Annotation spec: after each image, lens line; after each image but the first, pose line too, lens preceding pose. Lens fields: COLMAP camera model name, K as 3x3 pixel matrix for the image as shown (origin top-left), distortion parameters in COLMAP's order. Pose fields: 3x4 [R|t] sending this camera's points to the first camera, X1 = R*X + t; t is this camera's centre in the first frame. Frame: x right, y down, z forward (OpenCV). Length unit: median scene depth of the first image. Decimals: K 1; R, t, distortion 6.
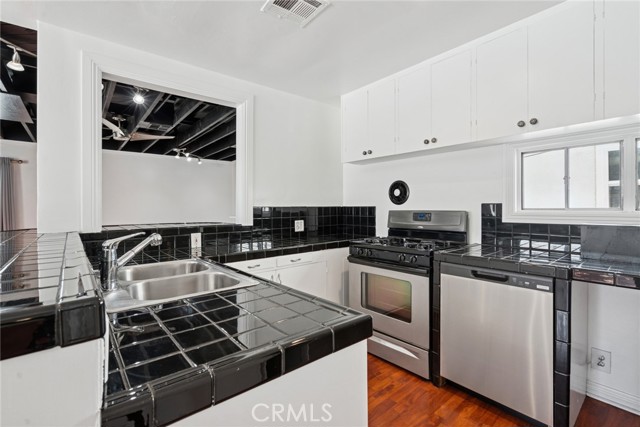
lens RADIAL K [[291.1, 0, 321.4], [0, 291.1, 210.9], [0, 0, 1]] dist [-0.002441, 0.000050]
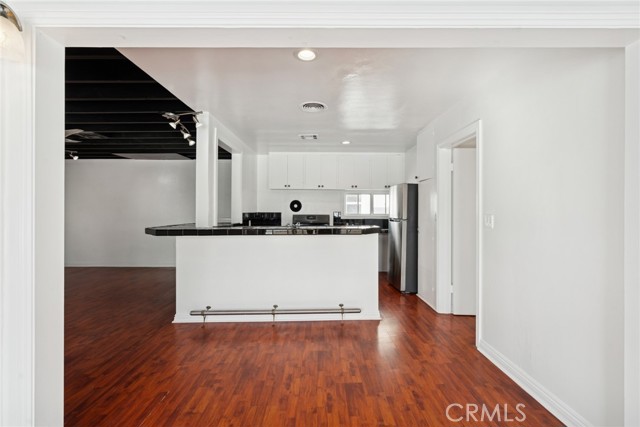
lens RADIAL K [[293.0, 0, 320.0], [0, 293.0, 208.1], [0, 0, 1]] dist [-0.002655, -0.000294]
pose [[0.639099, 0.012720, 0.769019, -1.528501], [0.002919, 0.999816, -0.018963, -0.008121], [-0.769119, 0.014364, 0.638944, -0.570439]]
